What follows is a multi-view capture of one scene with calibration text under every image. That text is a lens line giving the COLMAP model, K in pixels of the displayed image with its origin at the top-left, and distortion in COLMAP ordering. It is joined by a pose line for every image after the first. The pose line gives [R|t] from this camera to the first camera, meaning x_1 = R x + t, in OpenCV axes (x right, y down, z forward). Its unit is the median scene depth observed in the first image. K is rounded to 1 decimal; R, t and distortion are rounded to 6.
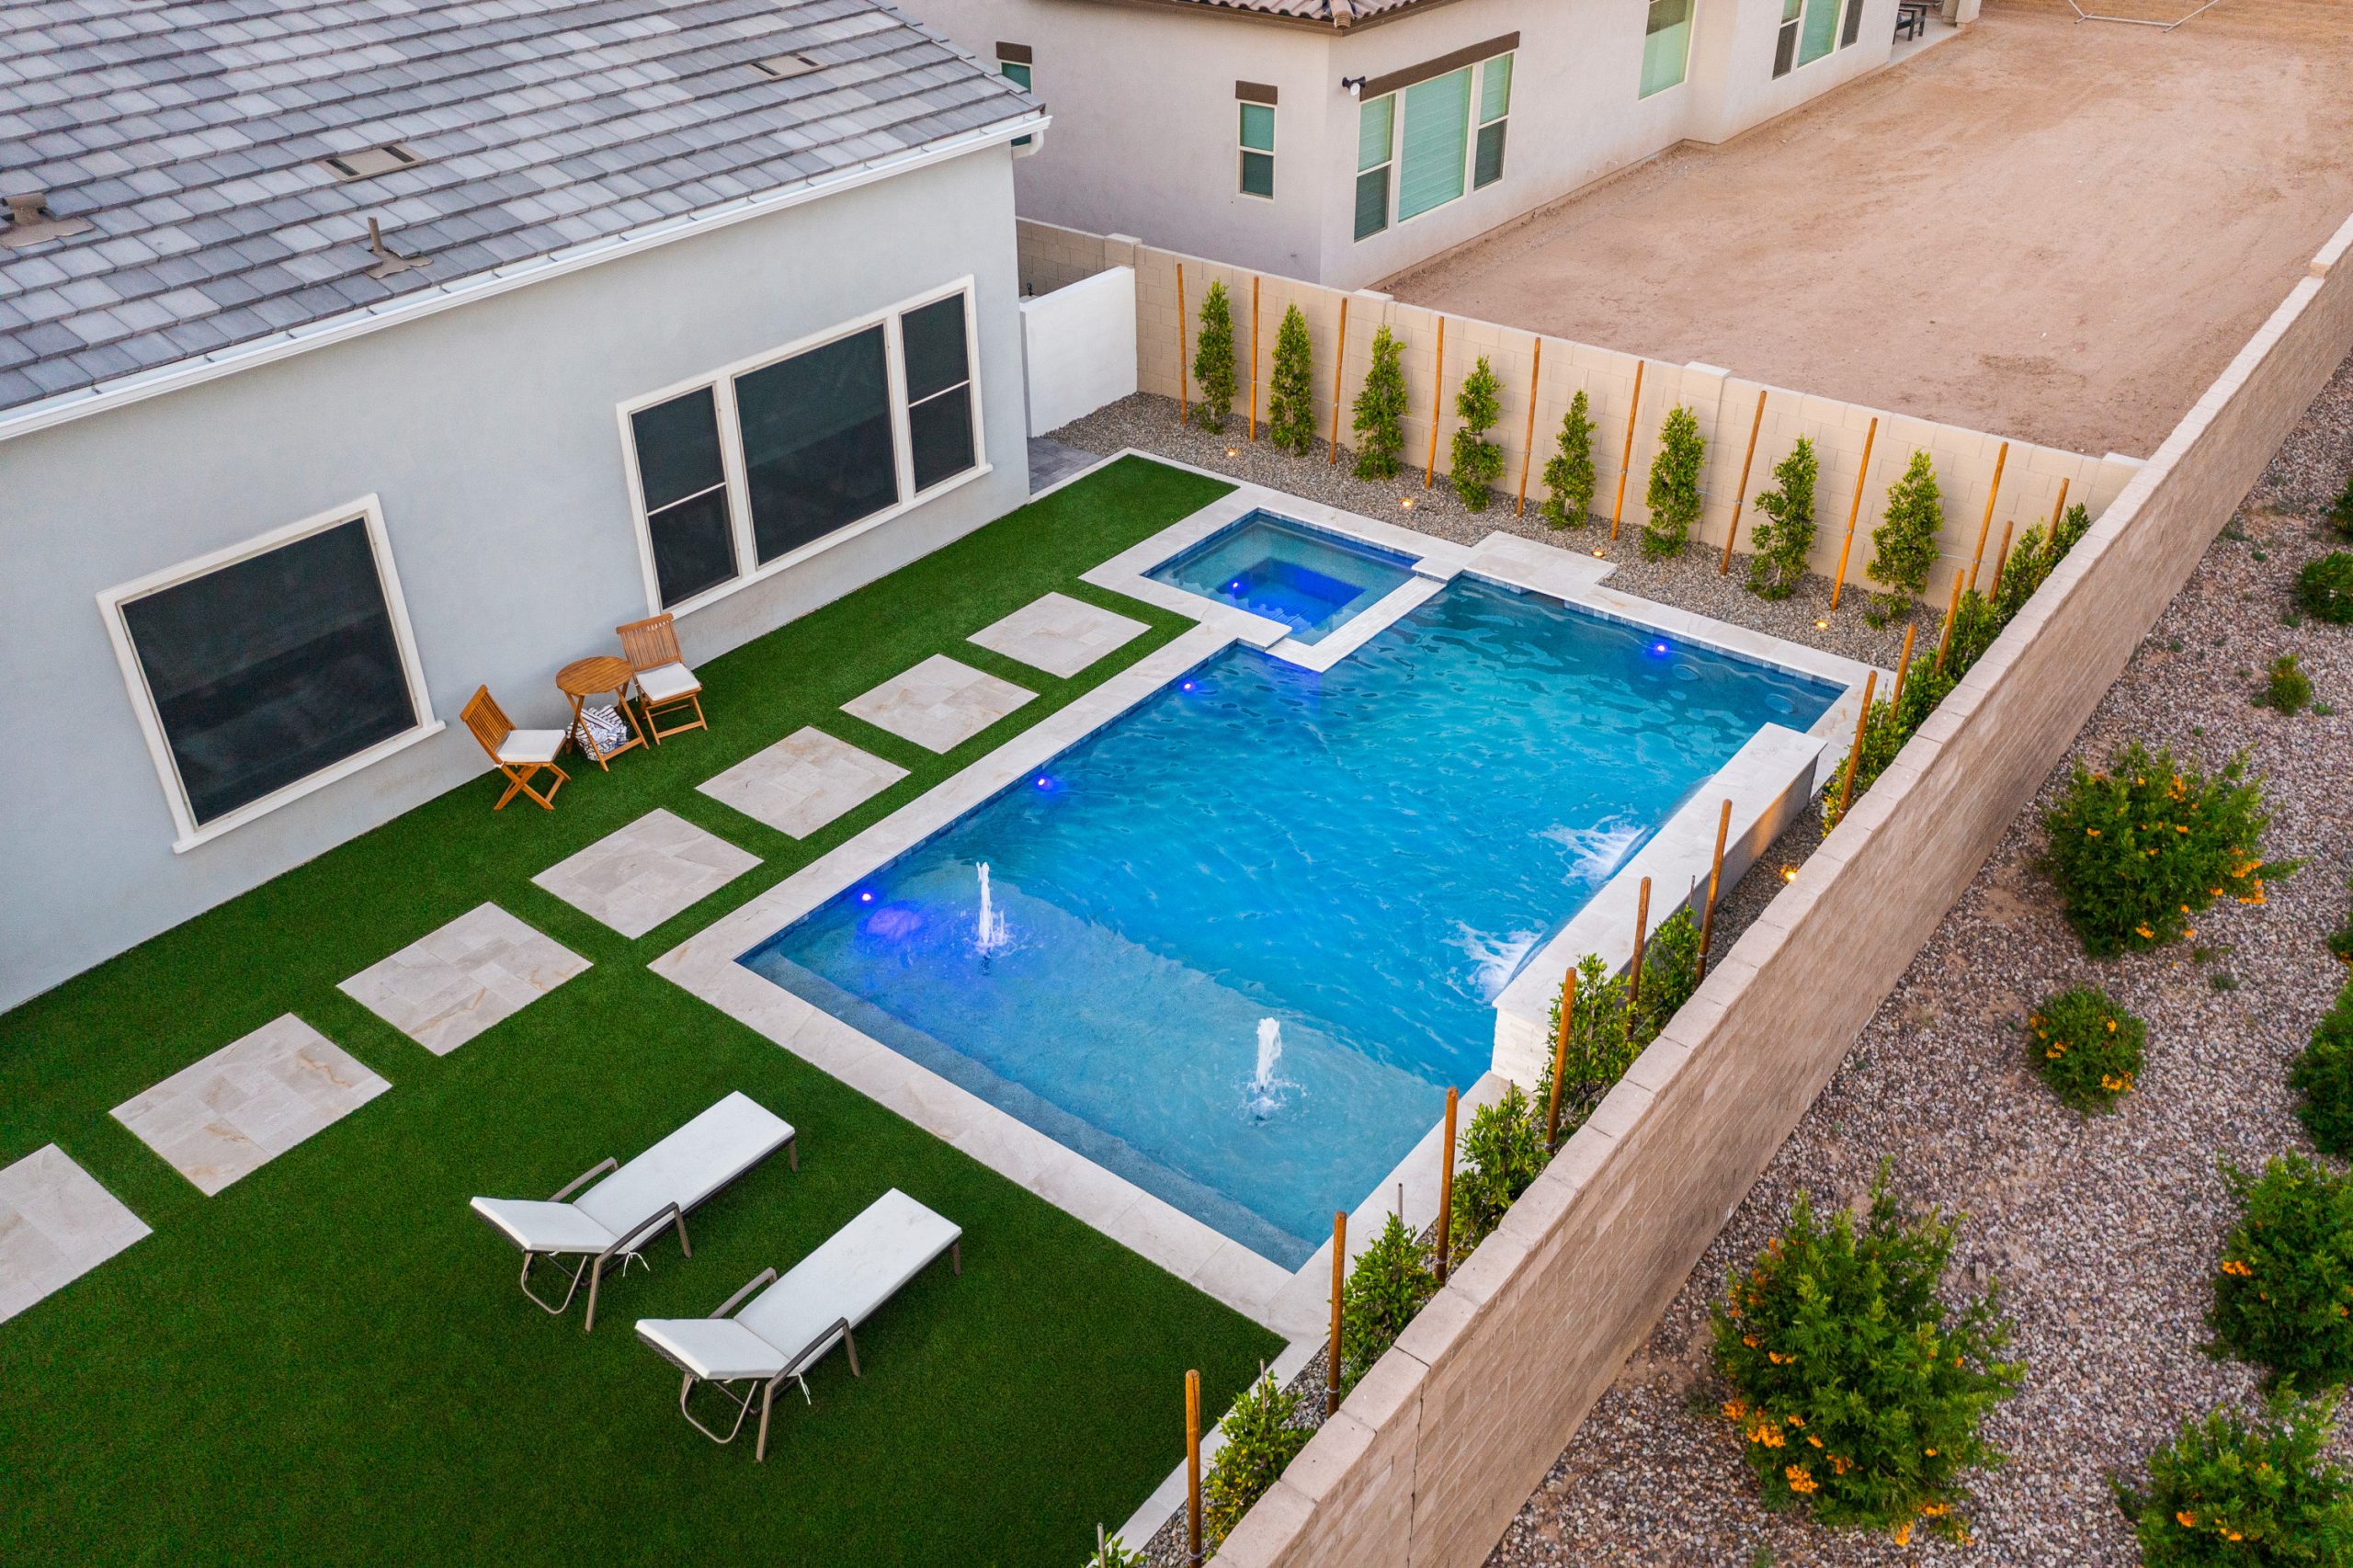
lens RADIAL K [[1909.8, 0, 1178.5], [0, 1909.8, 759.2], [0, 0, 1]] dist [-0.002589, -0.003516]
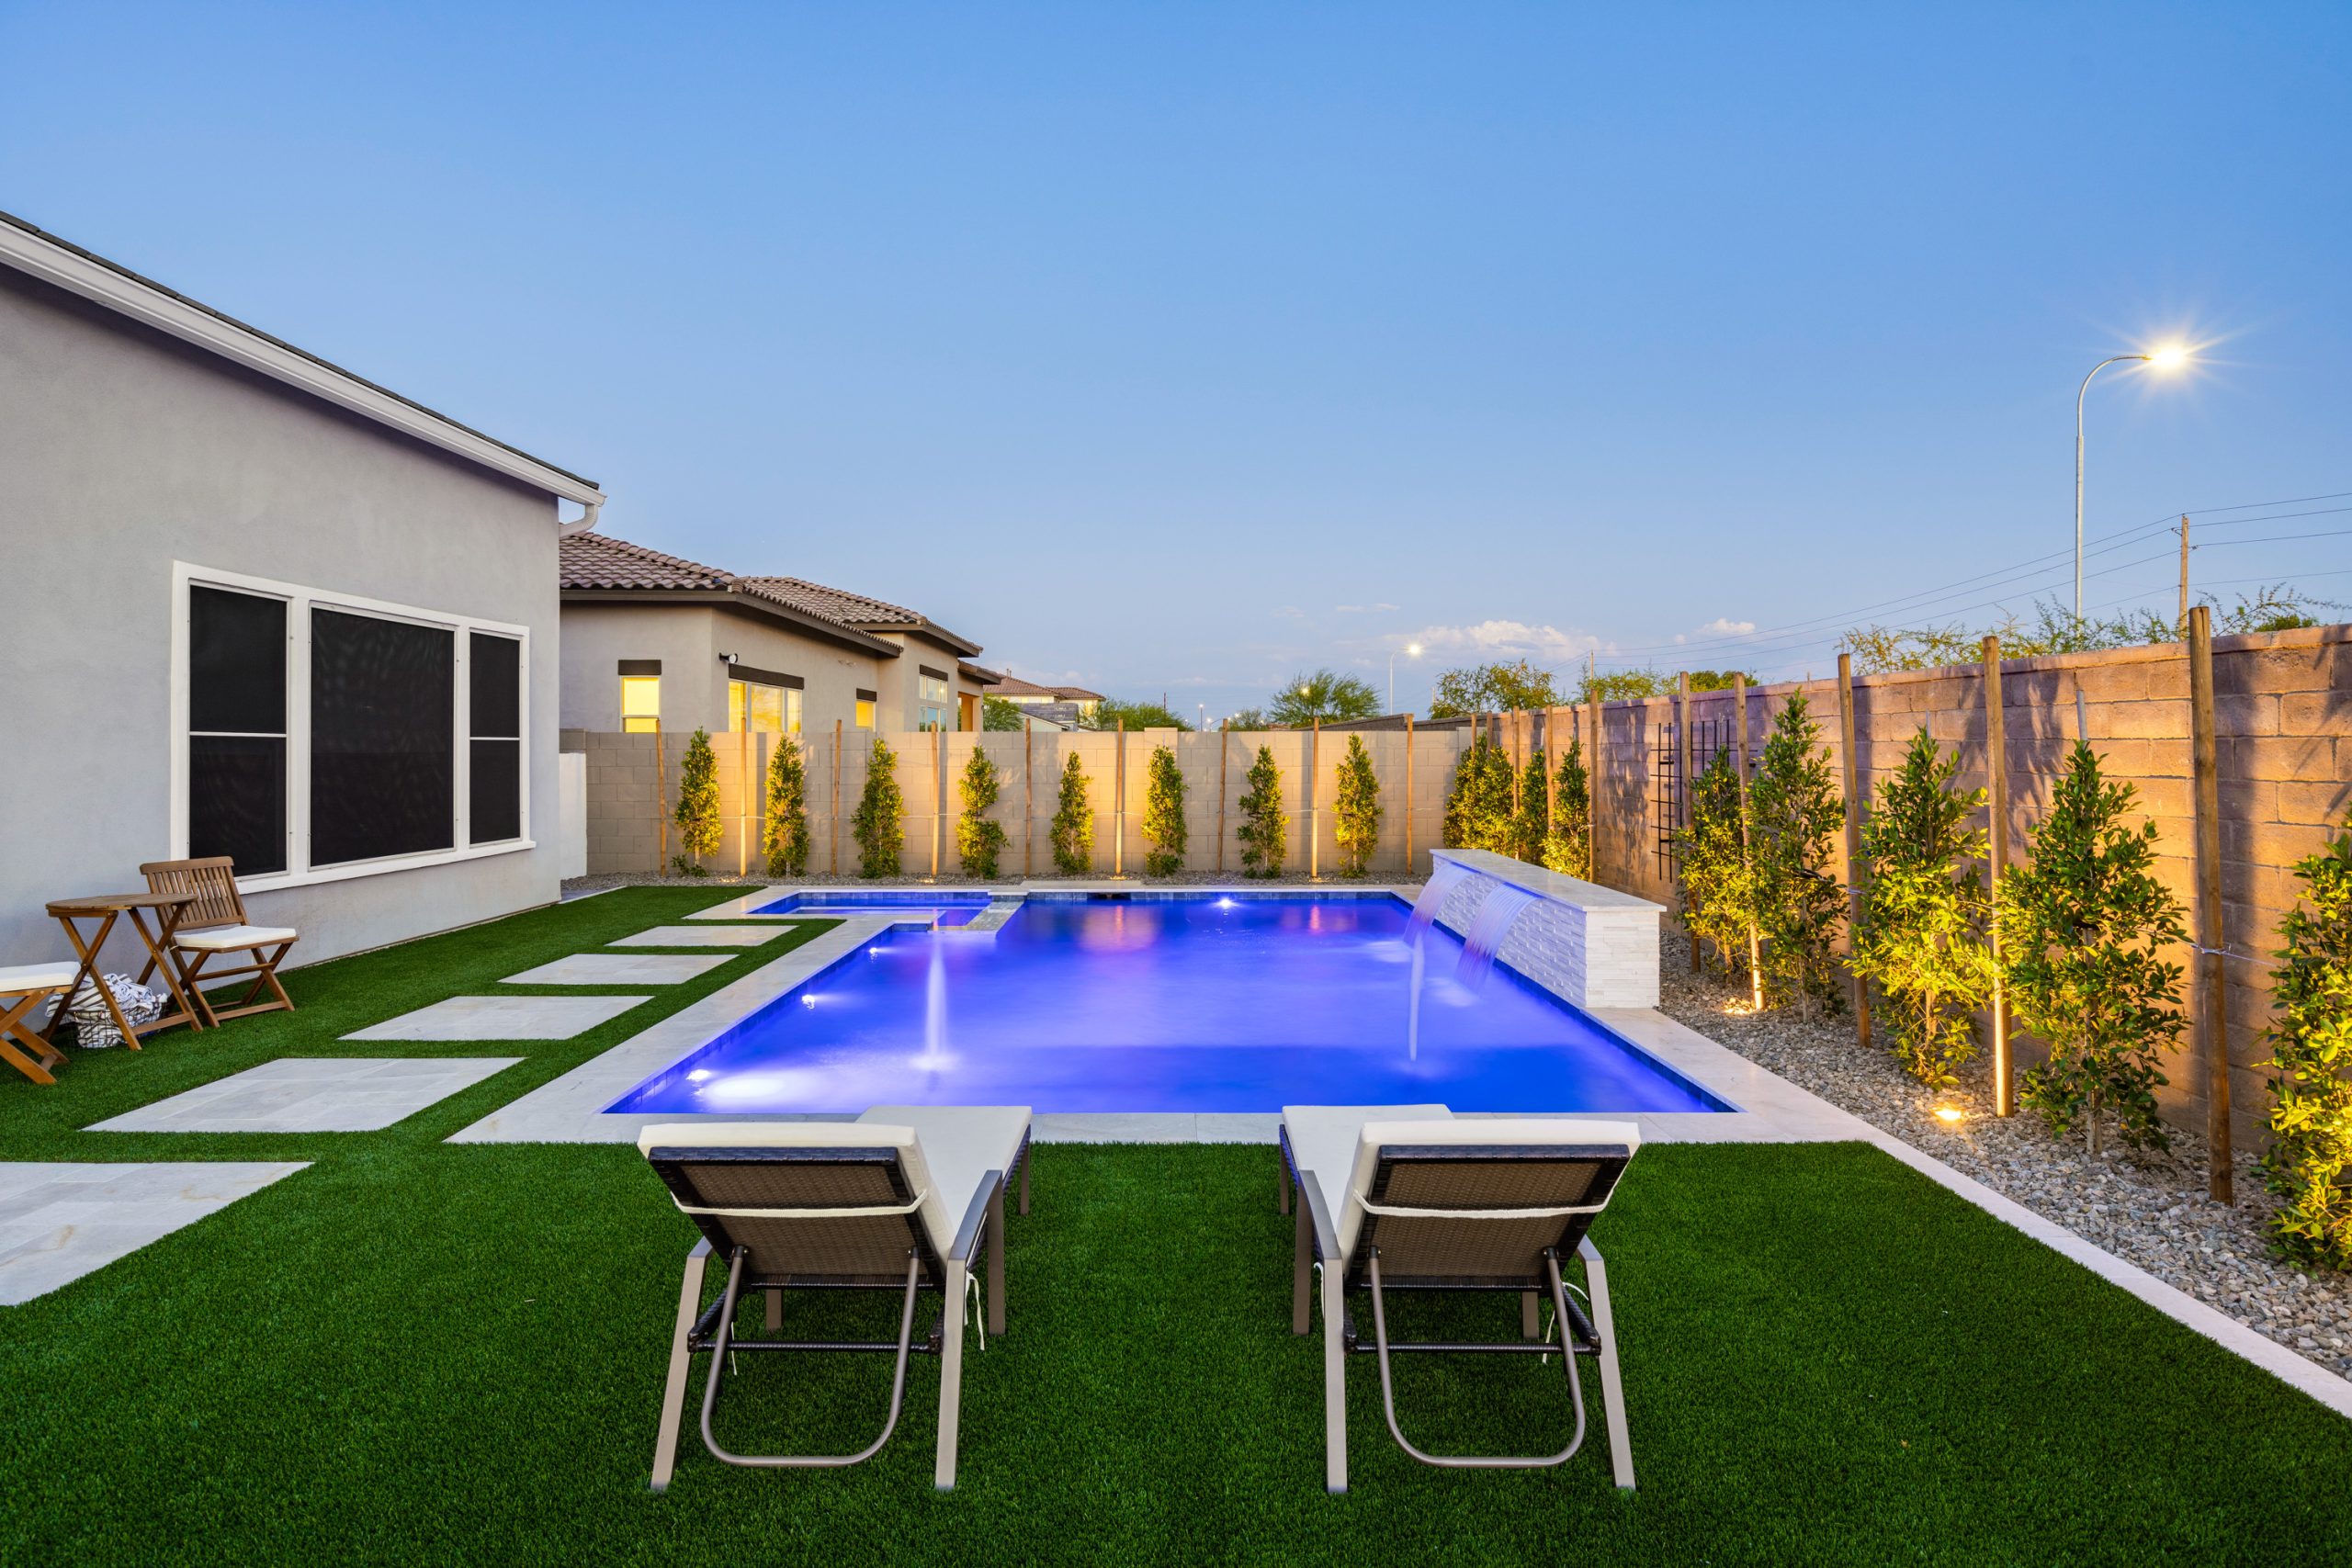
lens RADIAL K [[1299.8, 0, 1174.1], [0, 1299.8, 736.9], [0, 0, 1]] dist [-0.000586, 0.000895]
pose [[0.787584, 0.009702, 0.616131, -0.270404], [0.323318, 0.844681, -0.426591, 0.187249], [-0.524573, 0.535182, 0.662120, 0.455867]]
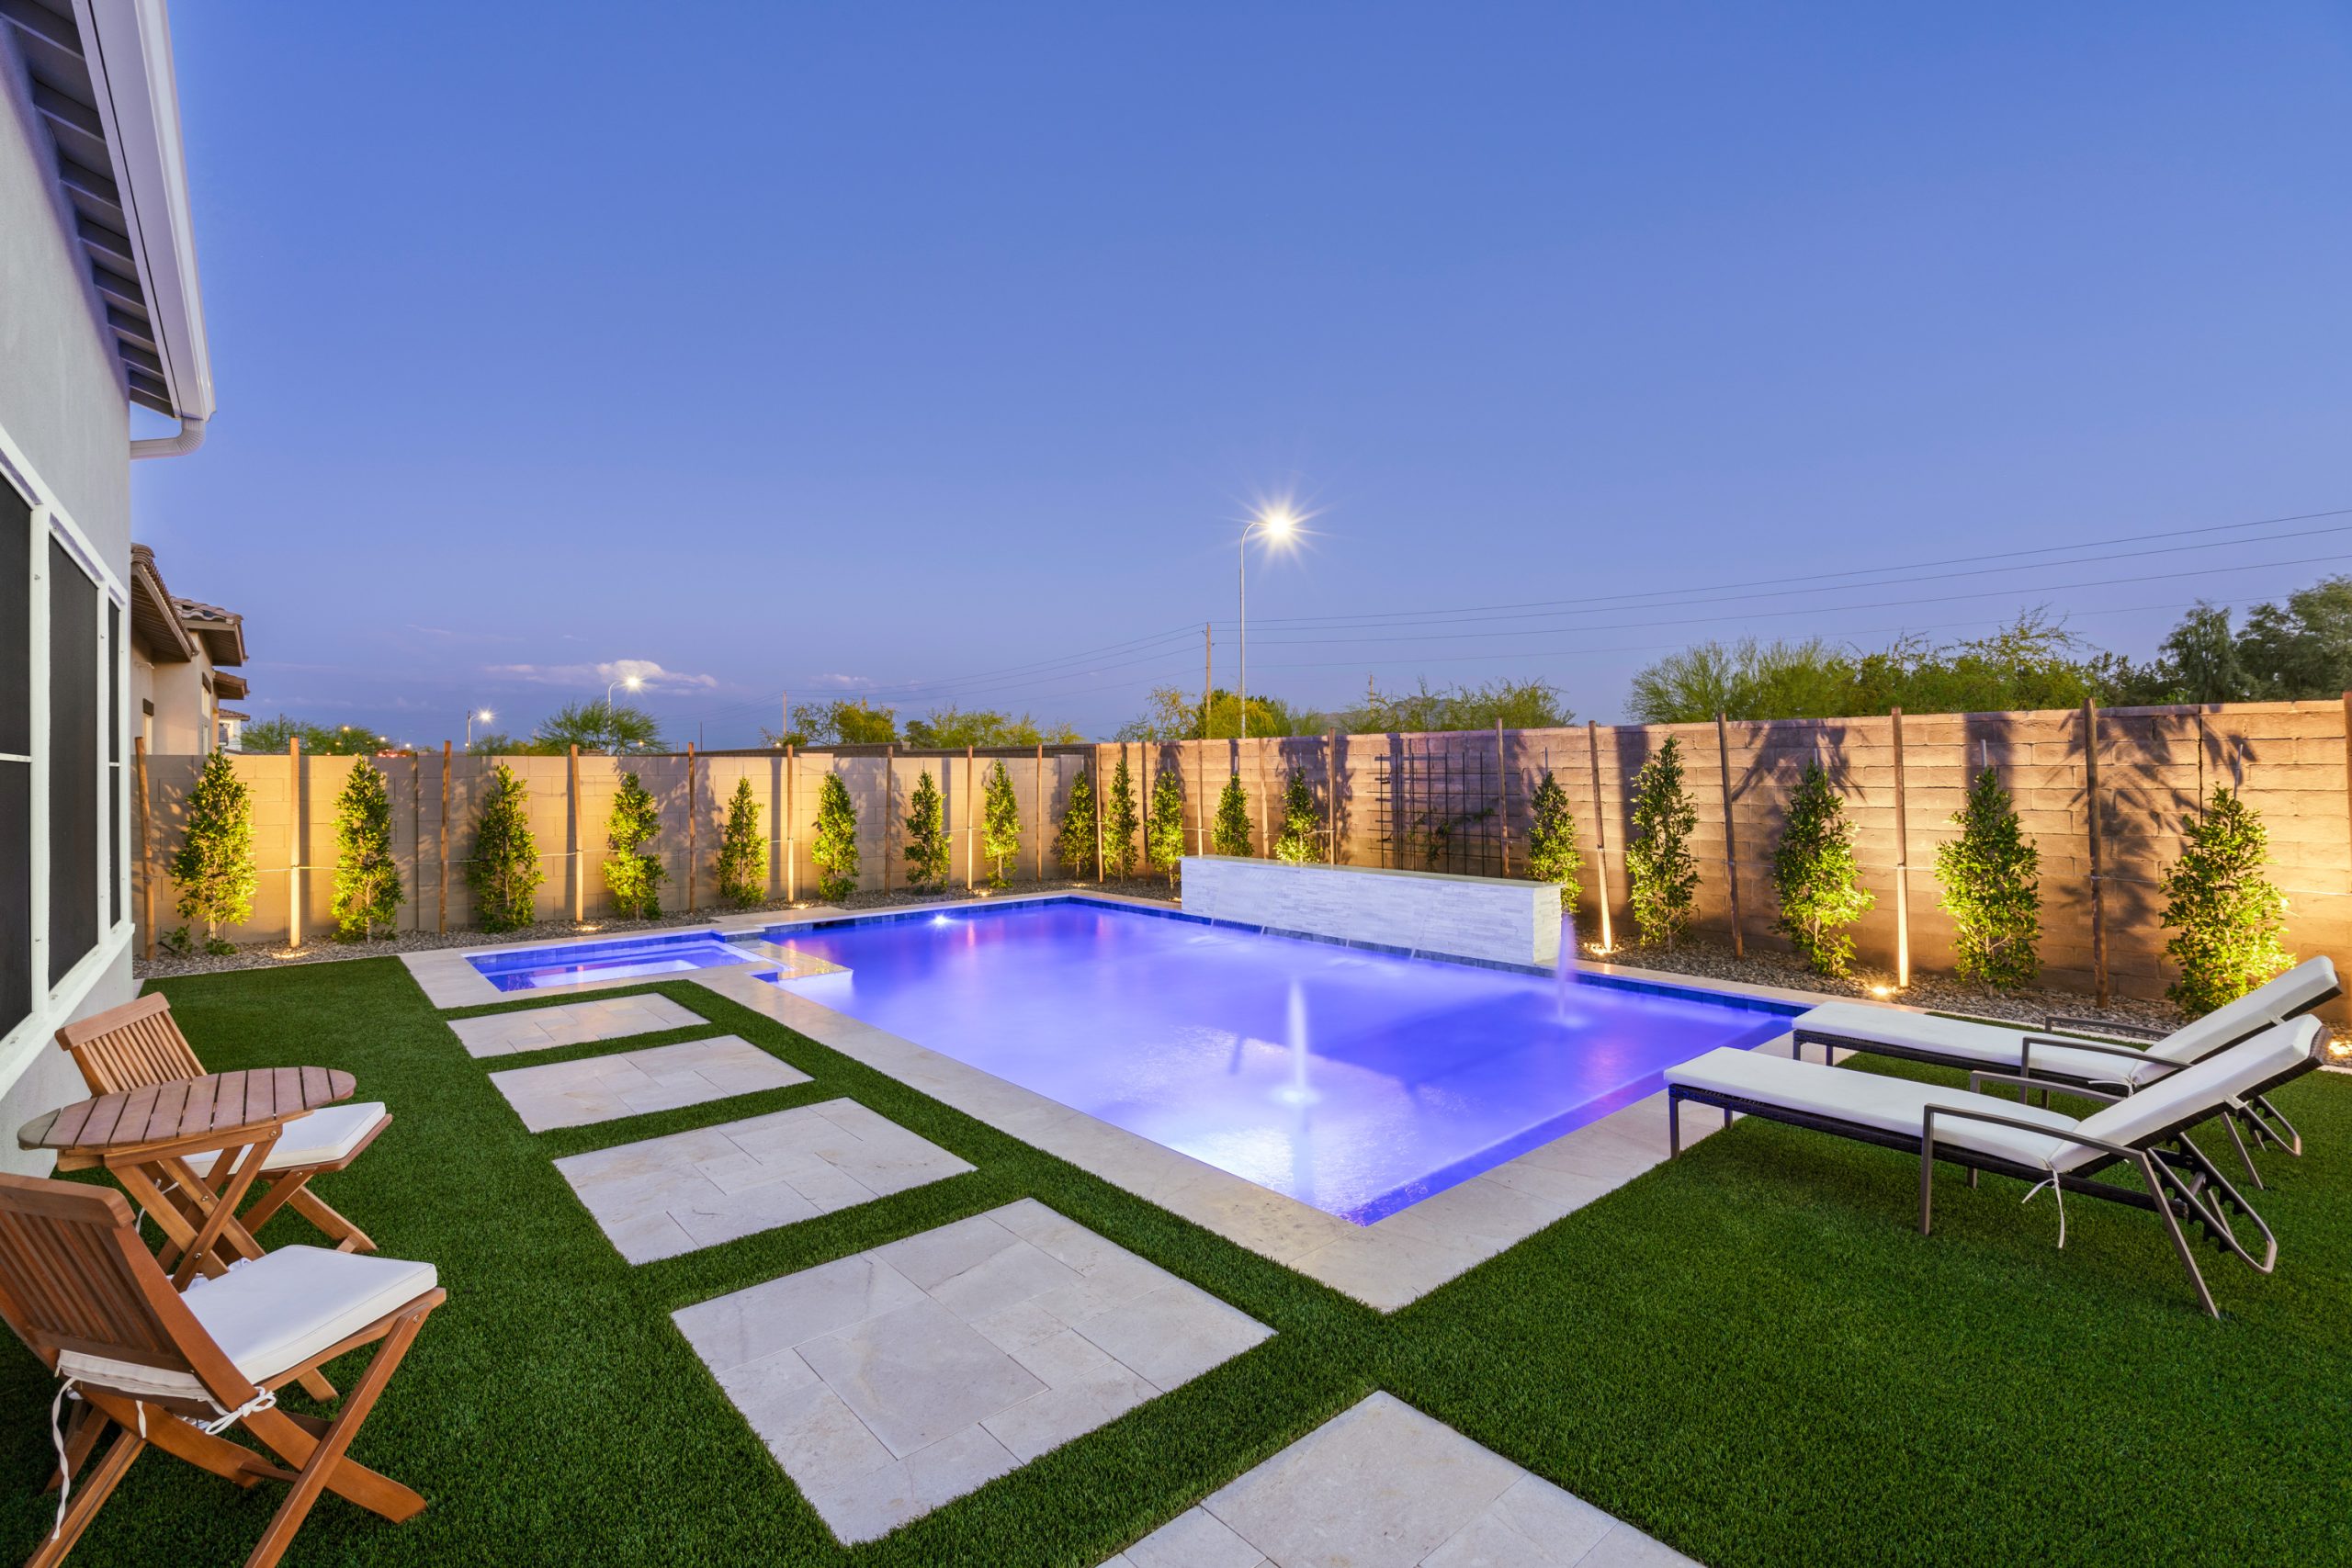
lens RADIAL K [[1053.2, 0, 1176.0], [0, 1053.2, 784.0], [0, 0, 1]] dist [0.000815, 0.001229]
pose [[0.197976, -0.008969, 0.980166, -0.397404], [0.520732, 0.848144, -0.097417, 0.009313], [-0.830448, 0.529690, 0.172582, 0.738649]]
